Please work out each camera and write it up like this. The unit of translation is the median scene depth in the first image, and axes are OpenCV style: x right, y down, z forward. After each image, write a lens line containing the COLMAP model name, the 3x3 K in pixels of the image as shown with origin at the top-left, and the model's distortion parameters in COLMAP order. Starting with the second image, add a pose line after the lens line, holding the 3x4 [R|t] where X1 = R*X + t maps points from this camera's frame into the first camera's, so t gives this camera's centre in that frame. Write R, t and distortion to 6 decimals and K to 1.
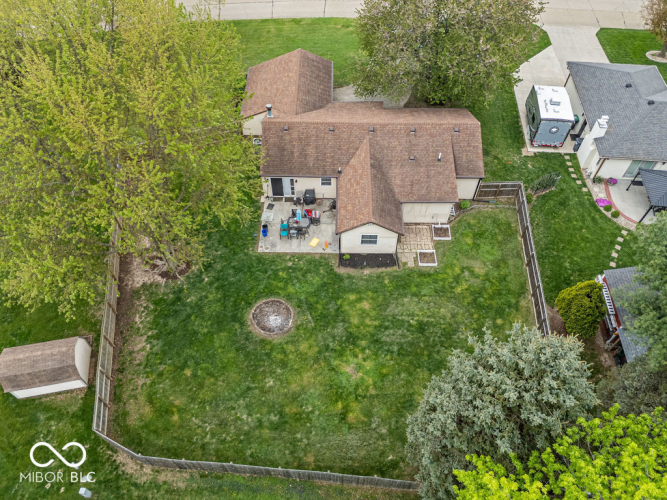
lens RADIAL K [[492.0, 0, 333.5], [0, 492.0, 250.0], [0, 0, 1]] dist [0.082319, -0.092542]
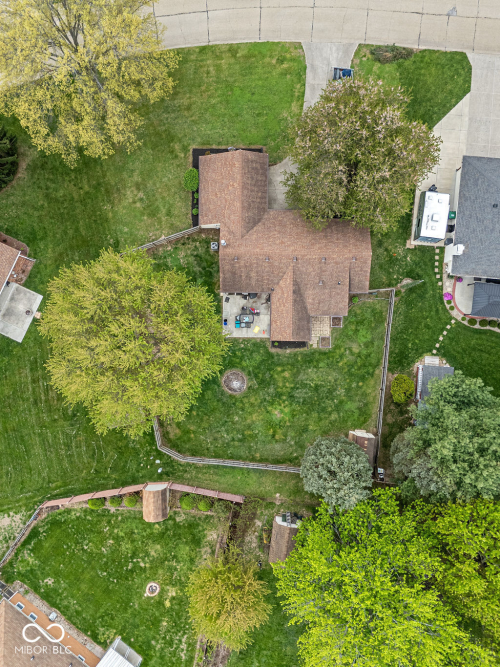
lens RADIAL K [[492.0, 0, 250.0], [0, 492.0, 333.5], [0, 0, 1]] dist [0.082319, -0.092542]
pose [[0.999346, 0.000756, -0.036148, -0.002055], [0.021547, 0.790395, 0.612219, -1.013926], [0.029034, -0.612597, 0.789862, -0.290138]]
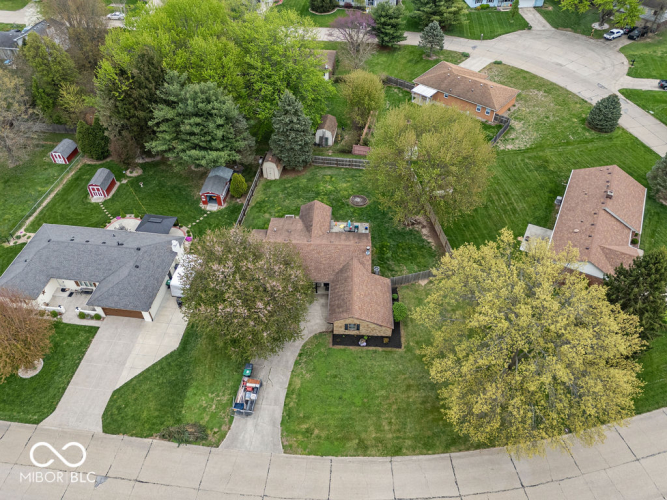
lens RADIAL K [[492.0, 0, 333.5], [0, 492.0, 250.0], [0, 0, 1]] dist [0.082319, -0.092542]
pose [[-0.999424, -0.027392, 0.020023, -0.049079], [0.023139, -0.118599, 0.992673, -2.107679], [-0.024816, 0.992564, 0.119164, 0.870285]]
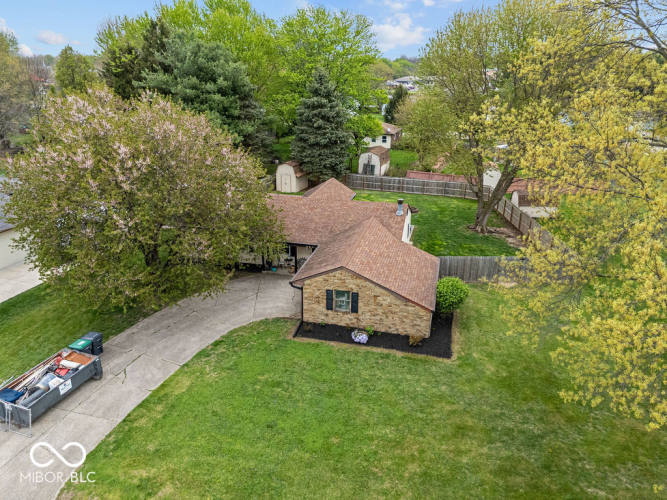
lens RADIAL K [[492.0, 0, 333.5], [0, 492.0, 250.0], [0, 0, 1]] dist [0.082319, -0.092542]
pose [[-0.973080, -0.094168, 0.210351, -0.225841], [0.170720, 0.318615, 0.932384, -1.218538], [-0.154822, 0.943195, -0.293961, 1.477656]]
